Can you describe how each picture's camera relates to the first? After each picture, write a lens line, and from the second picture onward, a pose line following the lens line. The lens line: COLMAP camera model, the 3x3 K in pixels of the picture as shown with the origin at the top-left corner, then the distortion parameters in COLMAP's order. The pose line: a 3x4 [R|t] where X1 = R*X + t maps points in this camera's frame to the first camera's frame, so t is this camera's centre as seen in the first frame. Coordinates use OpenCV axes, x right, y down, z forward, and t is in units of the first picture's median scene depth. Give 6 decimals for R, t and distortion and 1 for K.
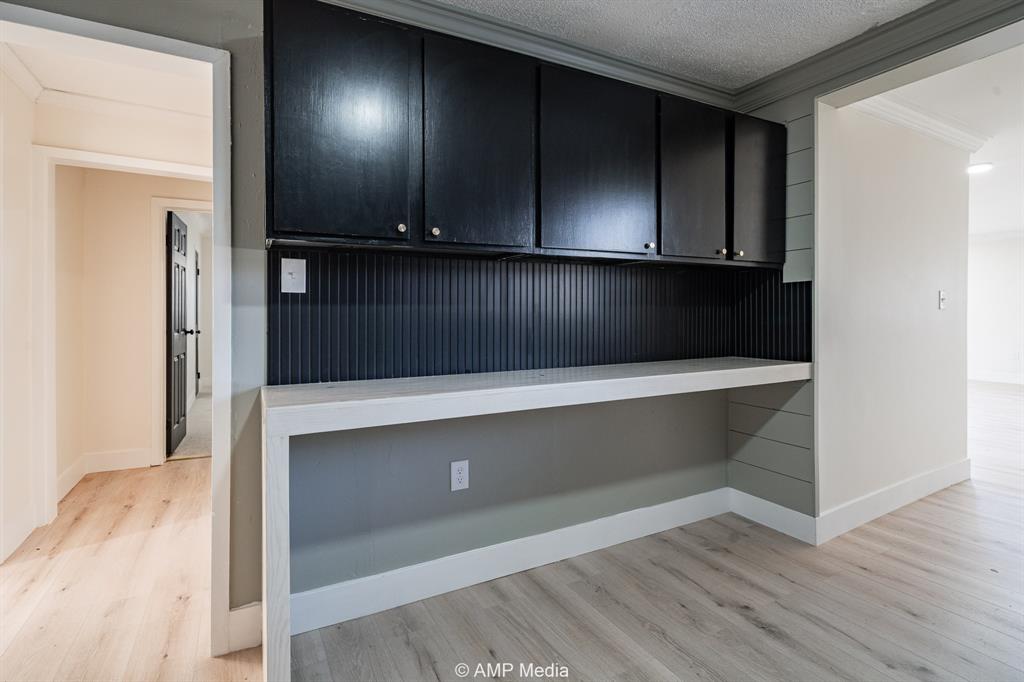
lens RADIAL K [[476.0, 0, 511.0], [0, 476.0, 318.2], [0, 0, 1]] dist [0.000126, 0.000040]
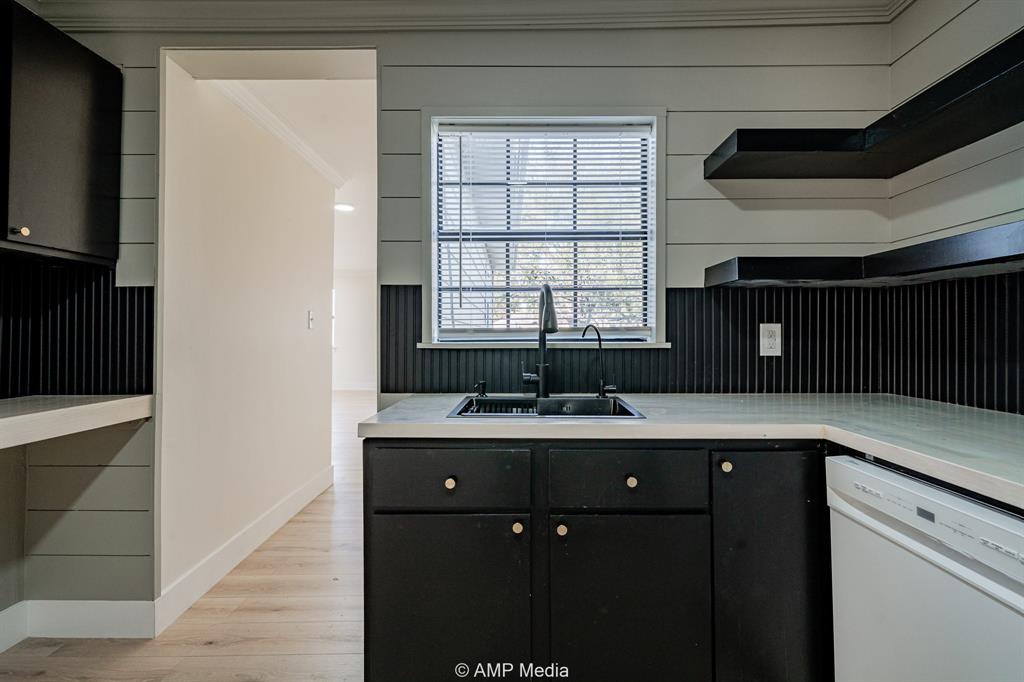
lens RADIAL K [[488.6, 0, 516.2], [0, 488.6, 336.6], [0, 0, 1]] dist [0.001845, 0.000115]
pose [[0.472372, 0.005469, 0.881382, 0.215204], [-0.001765, 0.999985, -0.005259, 0.004168], [-0.881397, 0.000929, 0.472375, 0.123060]]
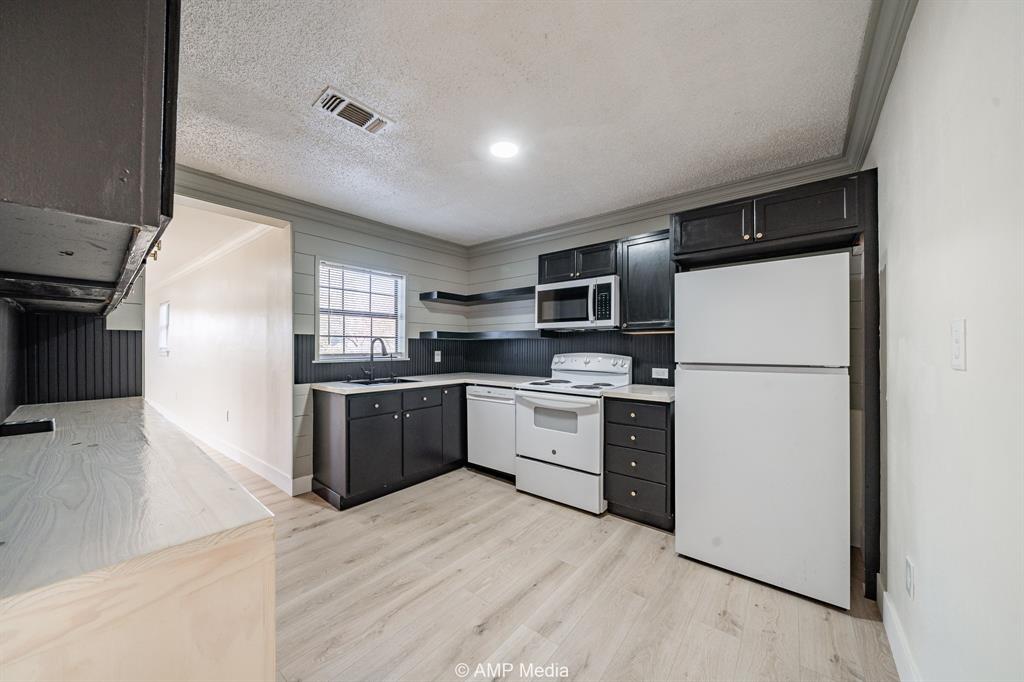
lens RADIAL K [[355.3, 0, 512.3], [0, 355.3, 351.5], [0, 0, 1]] dist [0.000162, 0.000012]
pose [[-0.396620, 0.001538, 0.917982, -0.587908], [0.006887, 0.999975, 0.001300, -0.018424], [-0.917957, 0.006838, -0.396620, 0.476306]]
